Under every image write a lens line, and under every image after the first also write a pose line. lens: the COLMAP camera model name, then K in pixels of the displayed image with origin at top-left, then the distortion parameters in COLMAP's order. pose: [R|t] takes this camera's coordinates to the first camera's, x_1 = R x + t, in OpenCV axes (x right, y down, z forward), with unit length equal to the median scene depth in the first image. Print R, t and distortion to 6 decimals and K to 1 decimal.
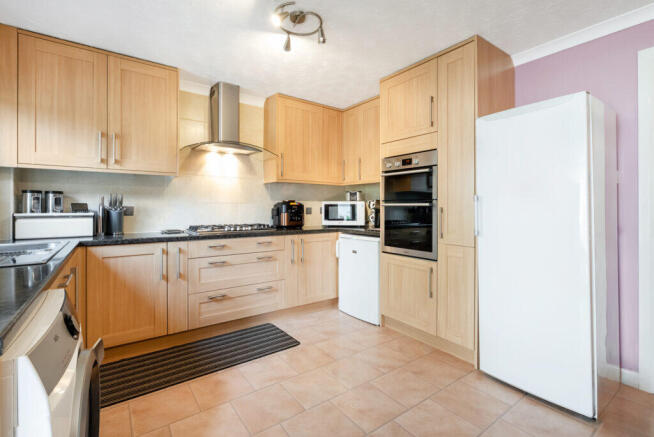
lens RADIAL K [[300.4, 0, 340.0], [0, 300.4, 205.2], [0, 0, 1]] dist [-0.000170, 0.000092]
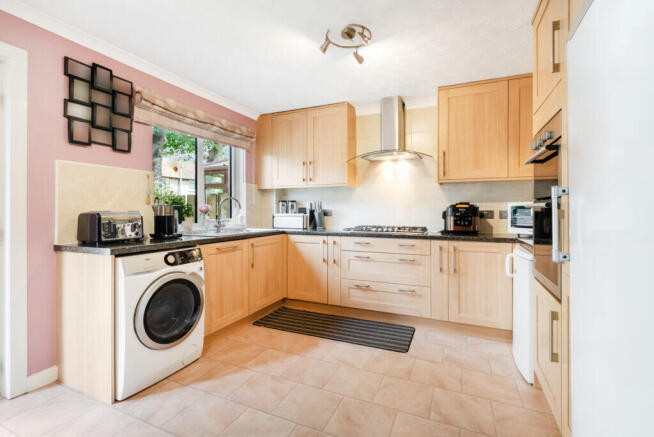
lens RADIAL K [[310.3, 0, 325.2], [0, 310.3, 210.5], [0, 0, 1]] dist [-0.000302, 0.000028]
pose [[0.473739, -0.000144, -0.880665, 0.605989], [0.007379, 0.999966, 0.003806, 0.002814], [0.880635, -0.008302, 0.473723, 0.303002]]
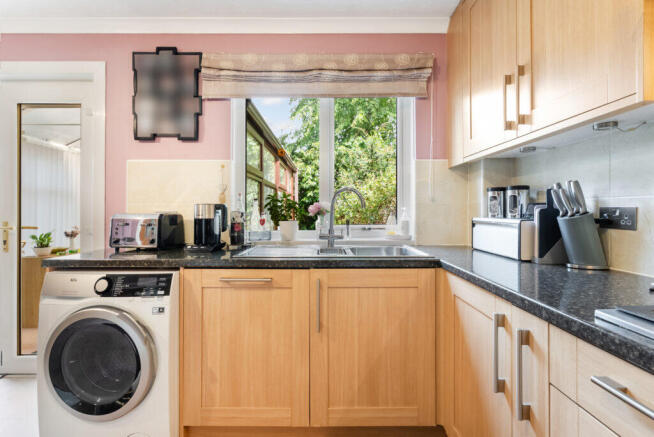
lens RADIAL K [[310.3, 0, 325.2], [0, 310.3, 210.5], [0, 0, 1]] dist [-0.000302, 0.000028]
pose [[-0.607165, 0.001348, -0.794575, -0.116545], [0.007906, 0.999959, -0.004345, 0.006503], [0.794537, -0.008920, -0.607151, 0.967997]]
